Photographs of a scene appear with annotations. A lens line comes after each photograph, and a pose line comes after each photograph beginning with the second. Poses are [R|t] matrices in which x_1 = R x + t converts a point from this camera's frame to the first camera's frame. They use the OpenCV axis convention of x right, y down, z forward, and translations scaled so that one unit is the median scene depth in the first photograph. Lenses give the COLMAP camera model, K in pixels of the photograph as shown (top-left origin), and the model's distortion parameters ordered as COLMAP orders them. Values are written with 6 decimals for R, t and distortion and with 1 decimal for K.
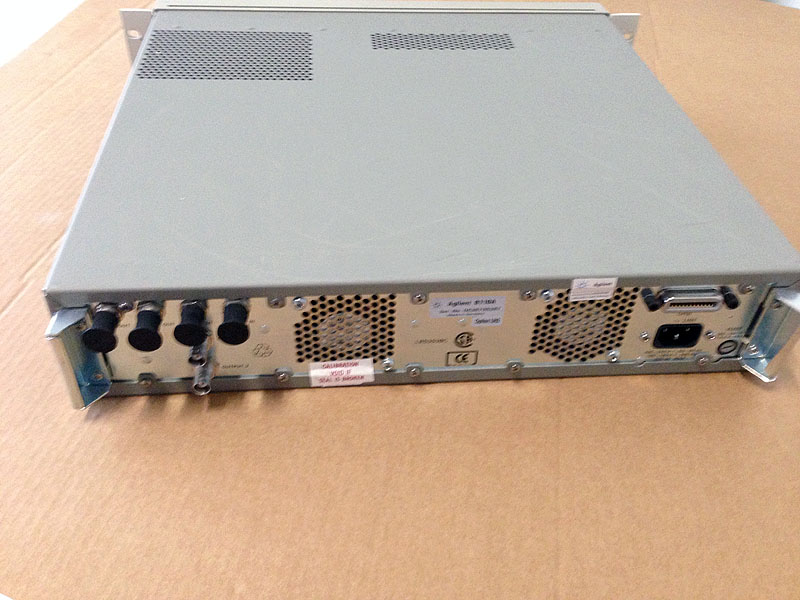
lens RADIAL K [[753.2, 0, 400.8], [0, 753.2, 296.8], [0, 0, 1]] dist [0.032033, 0.000000]
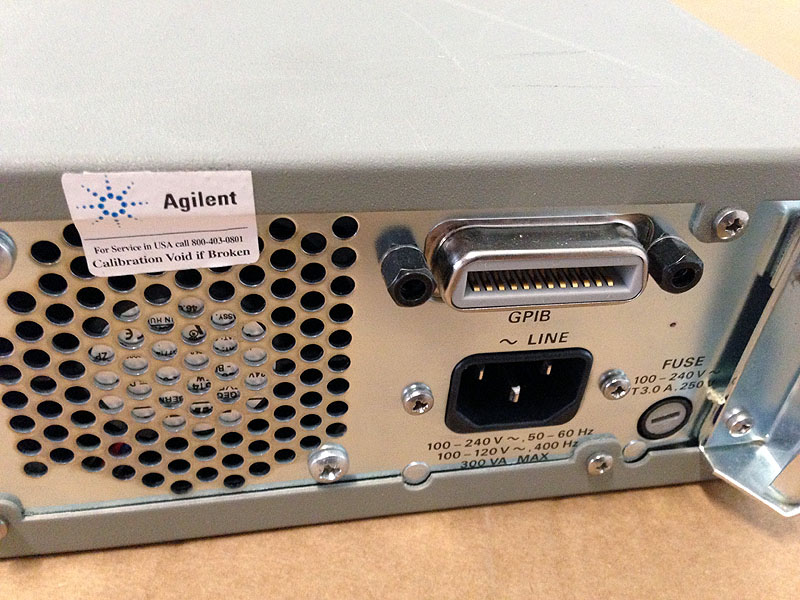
lens RADIAL K [[753.2, 0, 400.6], [0, 753.2, 300.3], [0, 0, 1]] dist [0.032033, 0.000000]
pose [[0.992902, -0.033595, 0.114091, 0.284483], [0.043734, 0.995199, -0.087559, 0.039729], [-0.110602, 0.091927, 0.989604, 0.693085]]
